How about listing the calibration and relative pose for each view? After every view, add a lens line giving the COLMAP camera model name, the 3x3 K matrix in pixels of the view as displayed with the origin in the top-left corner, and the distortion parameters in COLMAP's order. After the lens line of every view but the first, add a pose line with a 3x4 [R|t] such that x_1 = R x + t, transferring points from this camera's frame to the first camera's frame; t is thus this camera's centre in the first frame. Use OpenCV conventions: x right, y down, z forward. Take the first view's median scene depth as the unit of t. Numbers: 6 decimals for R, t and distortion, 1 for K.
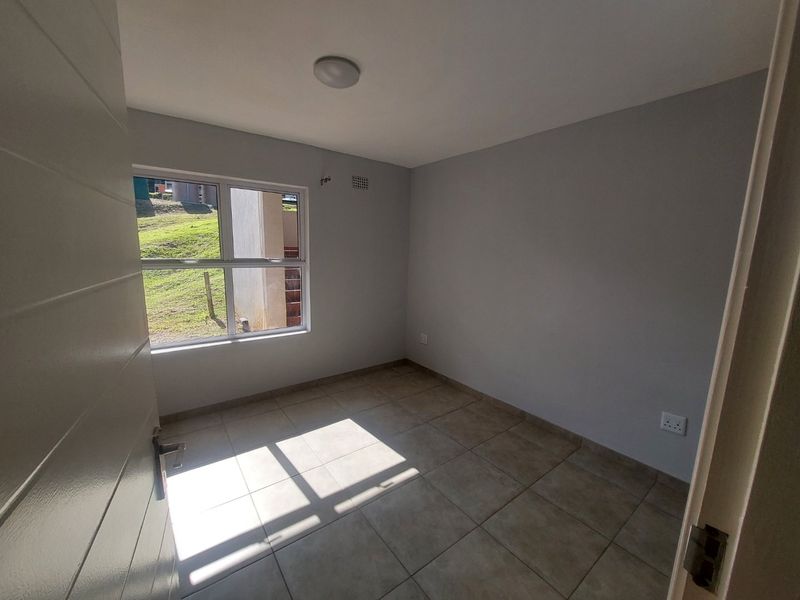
lens RADIAL K [[324.6, 0, 388.9], [0, 324.6, 310.0], [0, 0, 1]] dist [-0.013140, 0.001690]
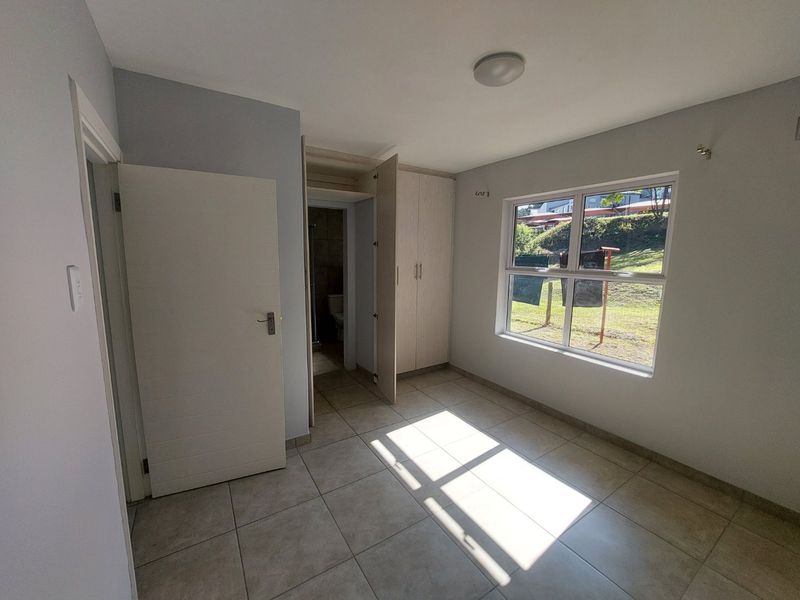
lens RADIAL K [[324.6, 0, 399.8], [0, 324.6, 307.0], [0, 0, 1]] dist [-0.013140, 0.001690]
pose [[-0.073259, 0.138657, -0.987627, 0.640418], [-0.195686, 0.969040, 0.150562, -0.110484], [0.977927, 0.204294, -0.043858, 0.652690]]
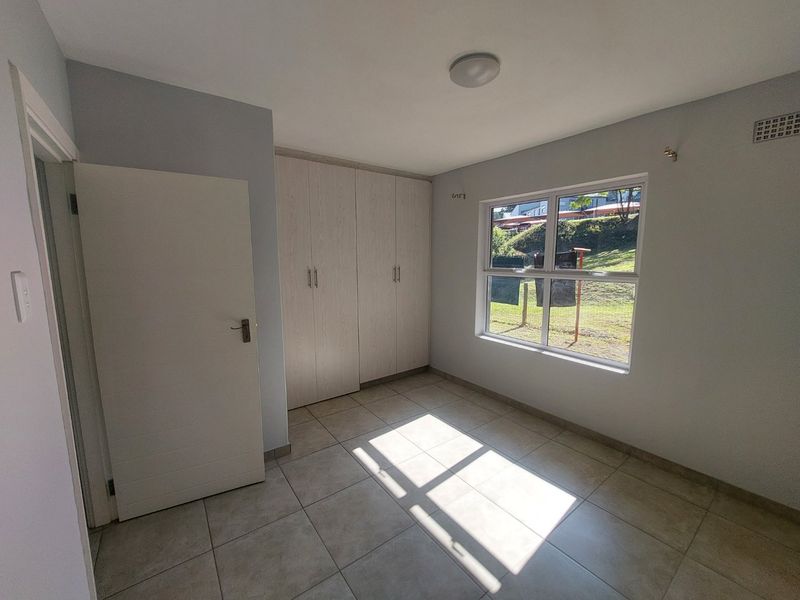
lens RADIAL K [[324.6, 0, 396.3], [0, 324.6, 308.1], [0, 0, 1]] dist [-0.013140, 0.001690]
pose [[-0.013055, 0.130738, -0.991331, 0.624176], [-0.180807, 0.974764, 0.130934, -0.105005], [0.983432, 0.180949, 0.010913, 0.645522]]
